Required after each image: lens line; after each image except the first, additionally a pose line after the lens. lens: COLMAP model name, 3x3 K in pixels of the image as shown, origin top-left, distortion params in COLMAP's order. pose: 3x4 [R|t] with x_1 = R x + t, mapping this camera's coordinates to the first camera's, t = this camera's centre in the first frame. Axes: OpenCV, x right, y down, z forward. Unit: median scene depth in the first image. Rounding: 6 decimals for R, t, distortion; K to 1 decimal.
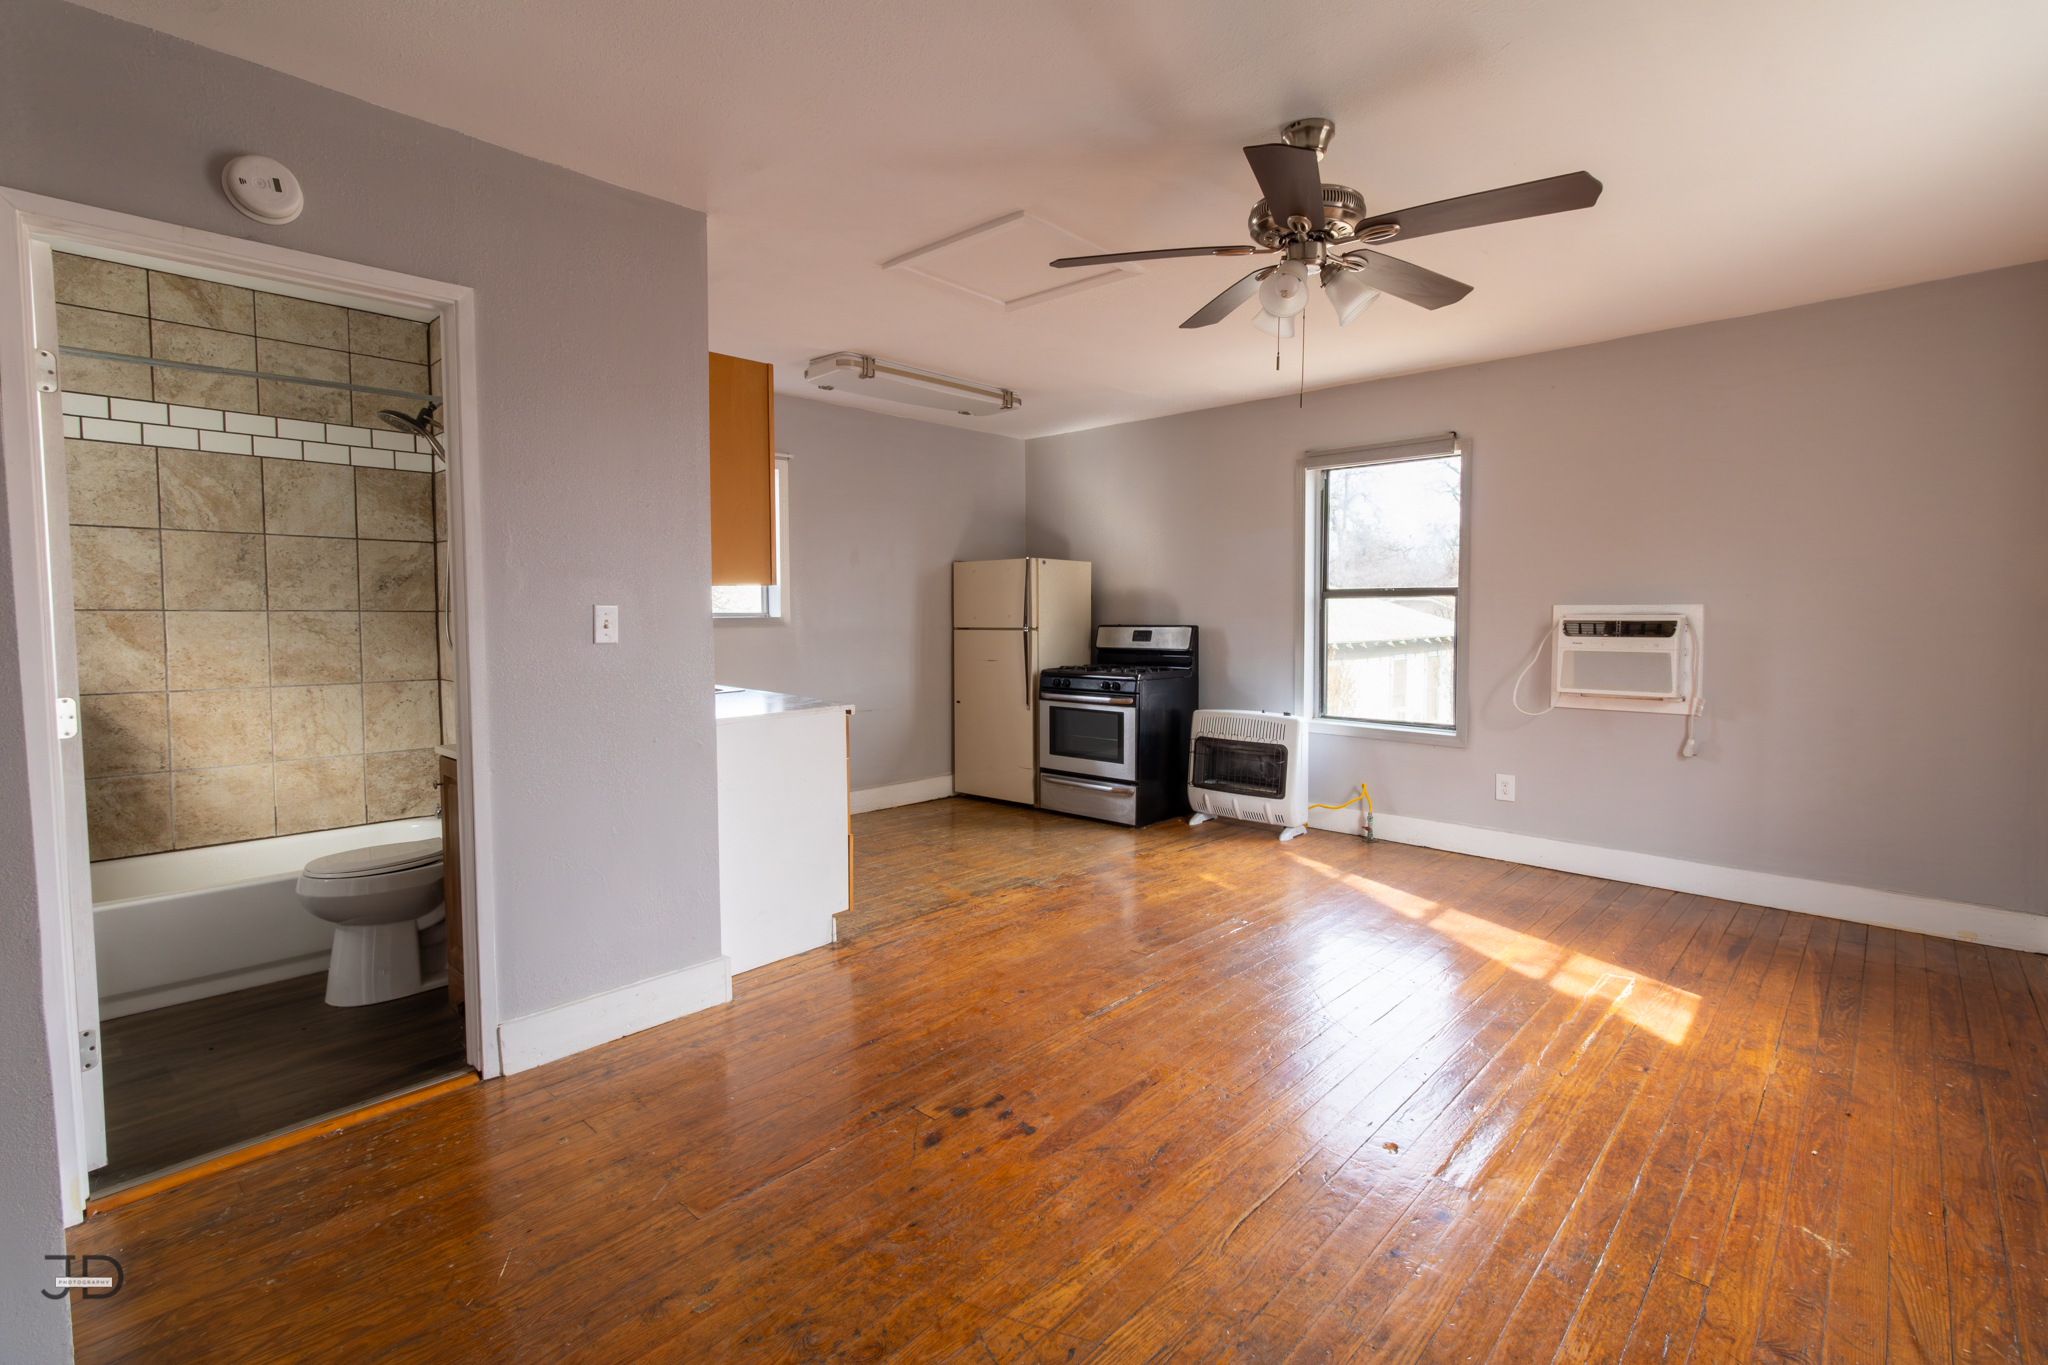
lens RADIAL K [[928.3, 0, 1028.5], [0, 928.3, 655.2], [0, 0, 1]] dist [0.001362, 0.000245]
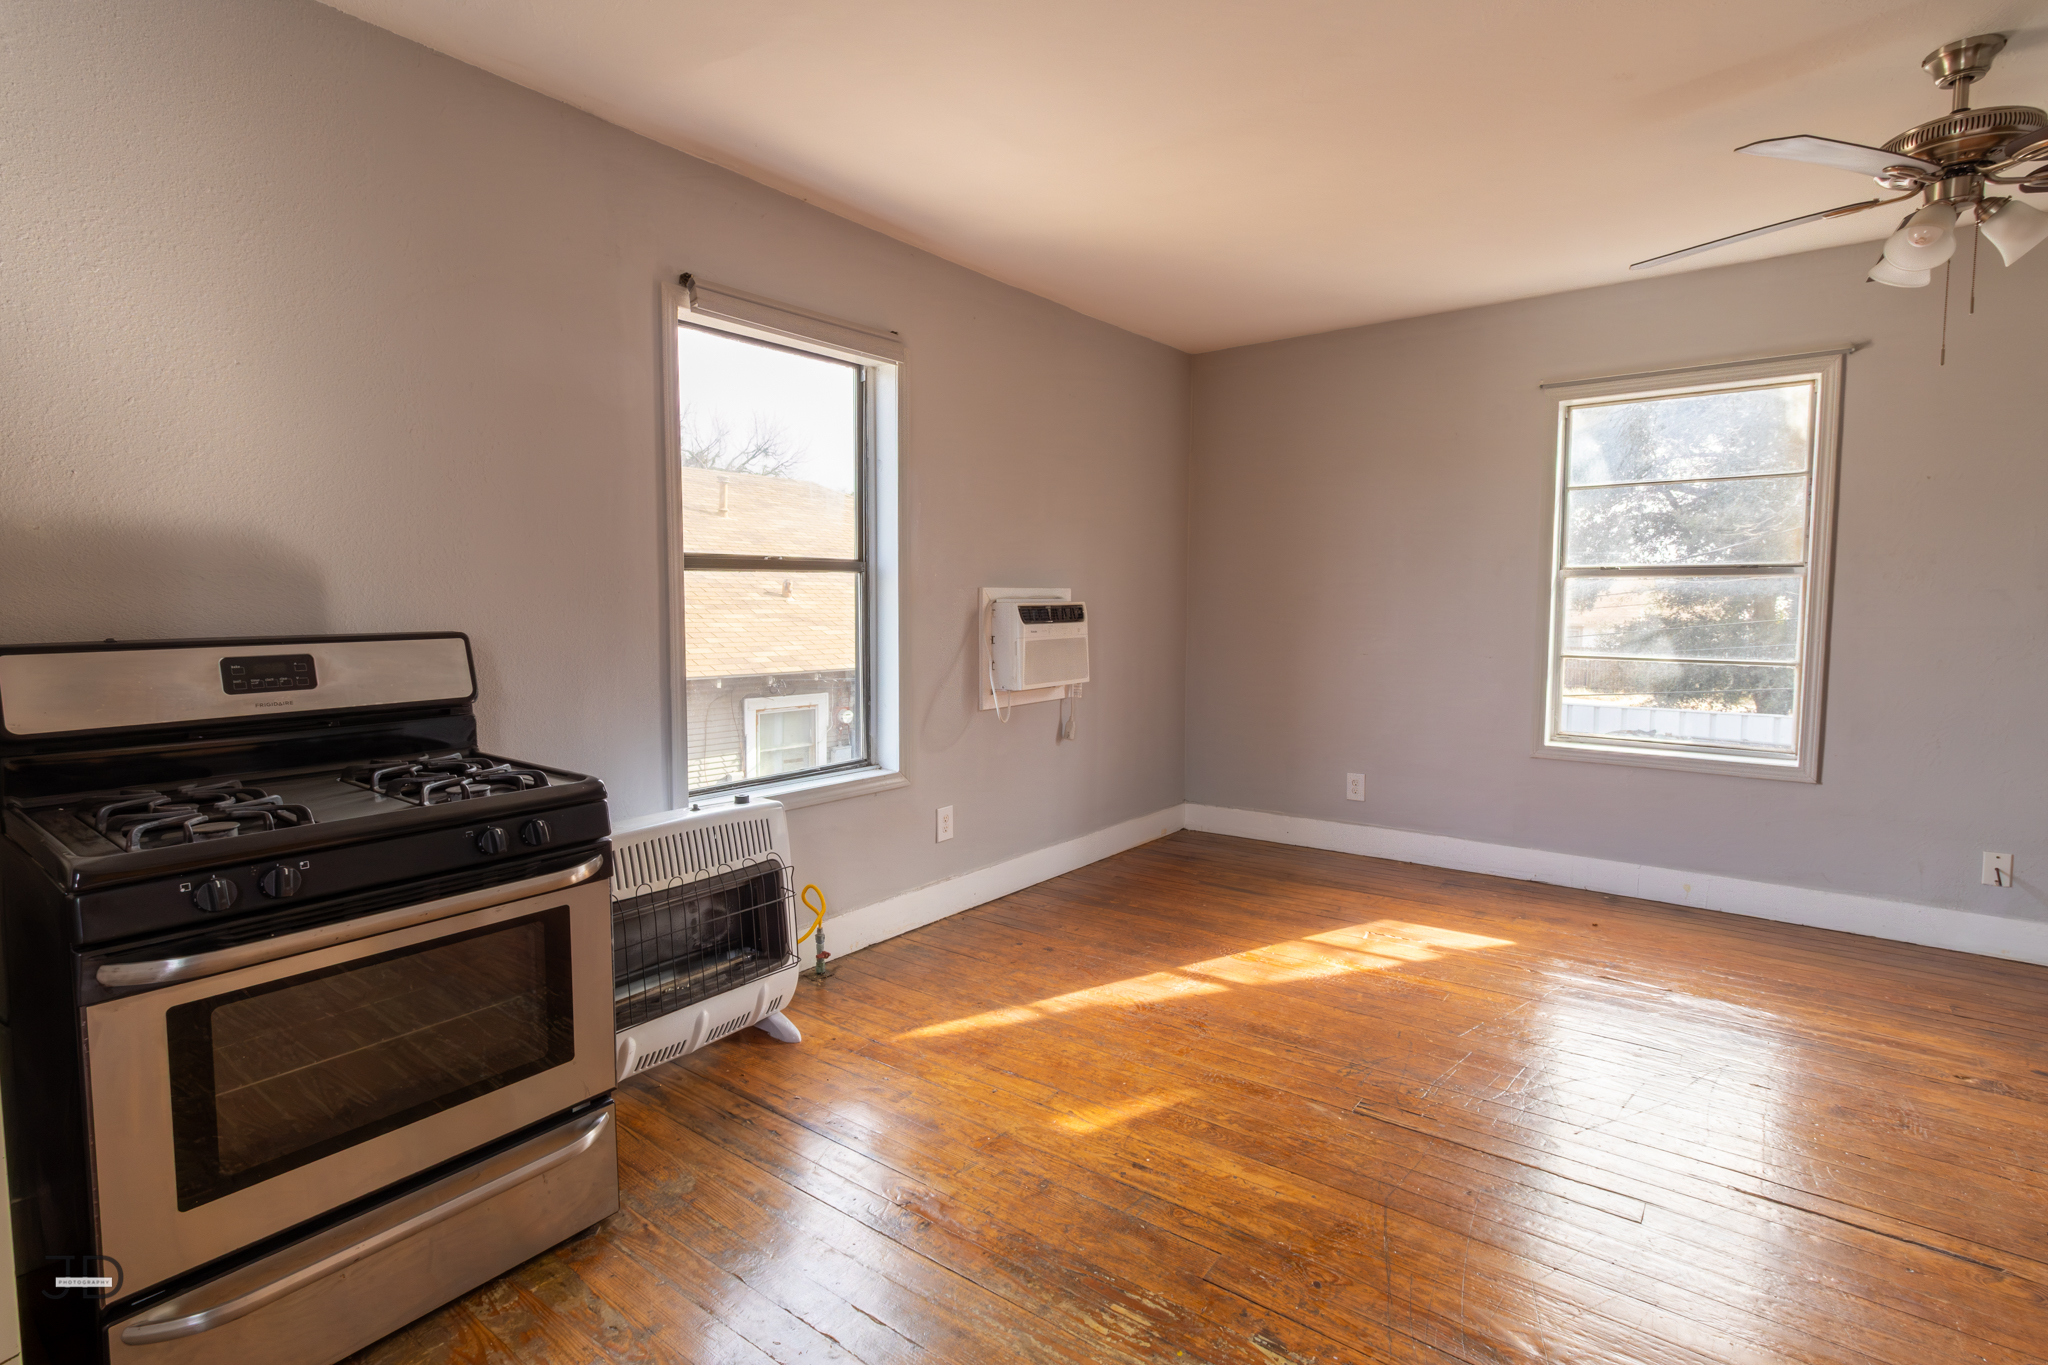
lens RADIAL K [[975.1, 0, 1015.5], [0, 975.1, 671.0], [0, 0, 1]] dist [0.002282, 0.000148]
pose [[-0.093032, -0.077063, 0.992676, -0.612586], [0.046173, 0.995594, 0.081617, -0.100967], [-0.994592, 0.053428, -0.089064, 2.140888]]
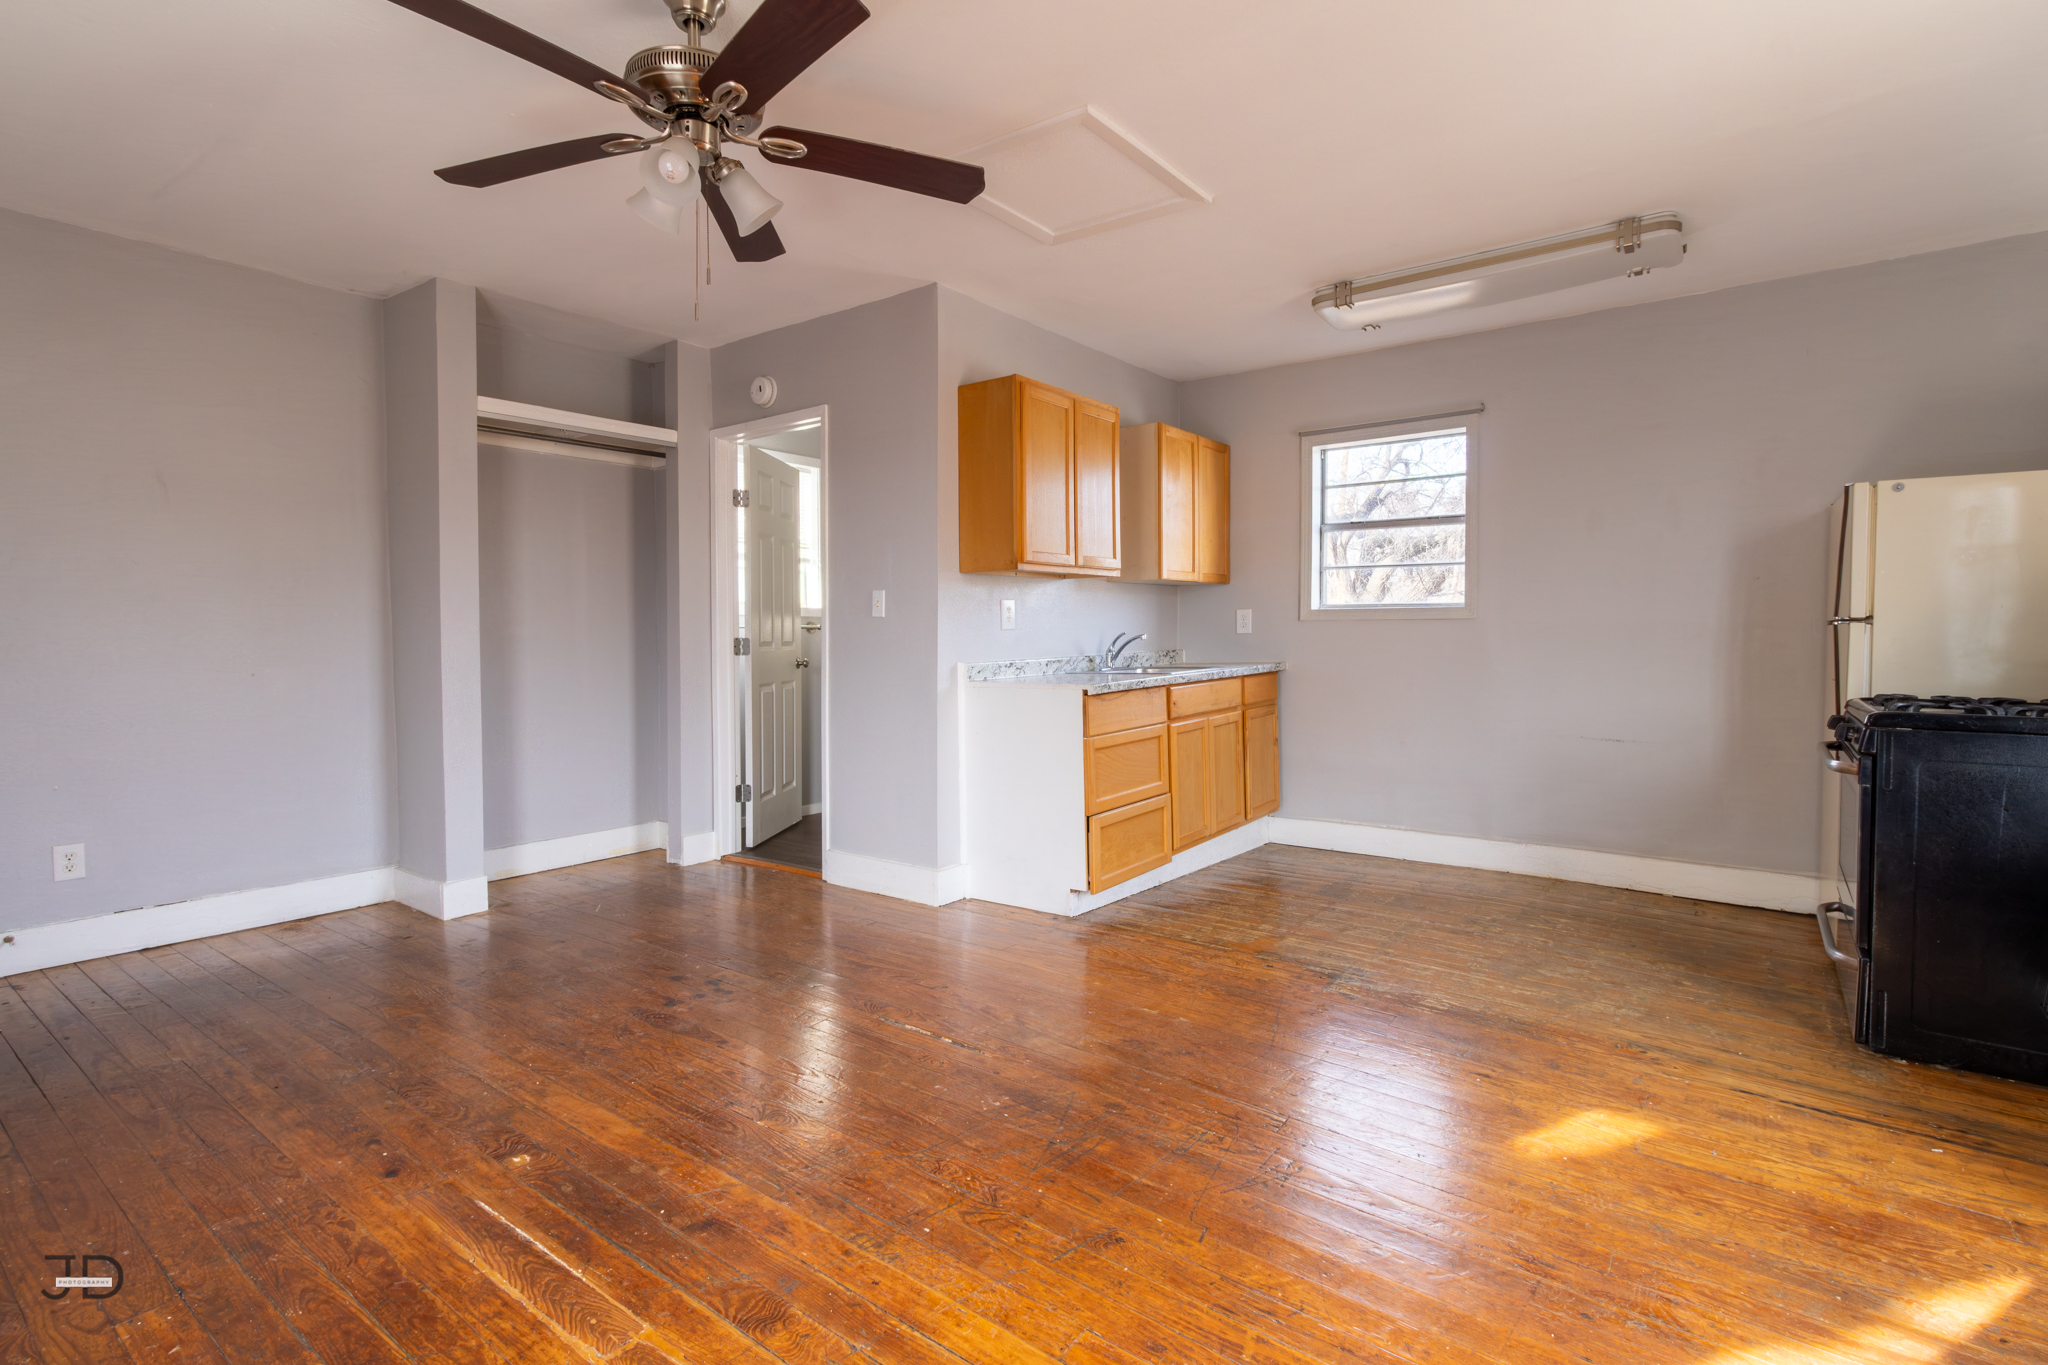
lens RADIAL K [[959.8, 0, 1043.6], [0, 959.8, 654.7], [0, 0, 1]] dist [0.000149, -0.000083]
pose [[0.124280, 0.021754, -0.992009, 1.303199], [-0.047694, 0.998735, 0.015926, 0.011210], [0.991100, 0.045333, 0.125161, 1.311550]]
